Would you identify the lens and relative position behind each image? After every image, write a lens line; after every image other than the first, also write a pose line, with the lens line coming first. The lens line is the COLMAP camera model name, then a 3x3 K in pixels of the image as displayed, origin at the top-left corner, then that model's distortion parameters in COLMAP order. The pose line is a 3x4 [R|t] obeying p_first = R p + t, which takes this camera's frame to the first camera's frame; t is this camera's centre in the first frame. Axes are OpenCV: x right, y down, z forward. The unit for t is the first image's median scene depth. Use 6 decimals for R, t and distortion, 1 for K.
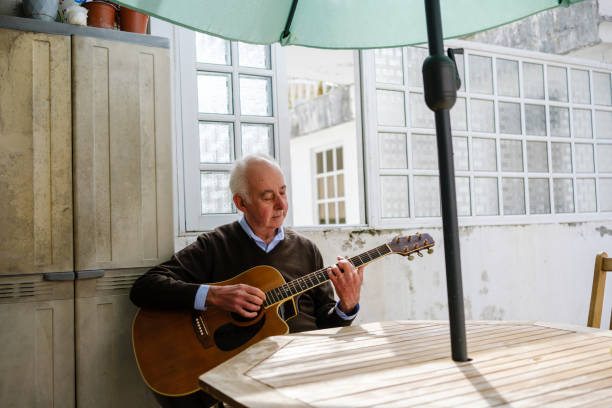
lens RADIAL K [[599.7, 0, 305.8], [0, 599.7, 217.3], [0, 0, 1]] dist [0.006904, 0.000289]
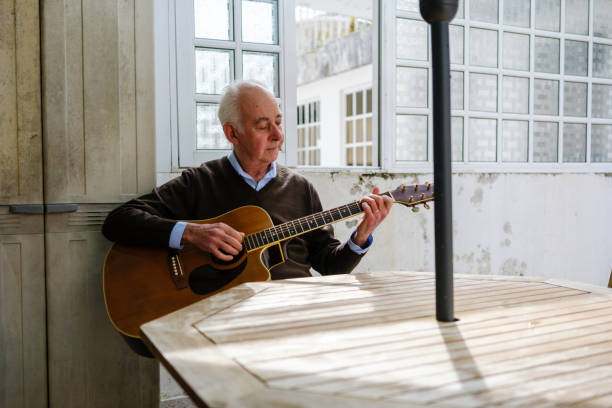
lens RADIAL K [[599.7, 0, 305.8], [0, 599.7, 217.3], [0, 0, 1]] dist [0.006904, 0.000289]
pose [[0.997643, 0.035672, -0.058621, 0.068882], [-0.030257, 0.995410, 0.090797, 0.012926], [0.061591, -0.088809, 0.994143, 0.097174]]
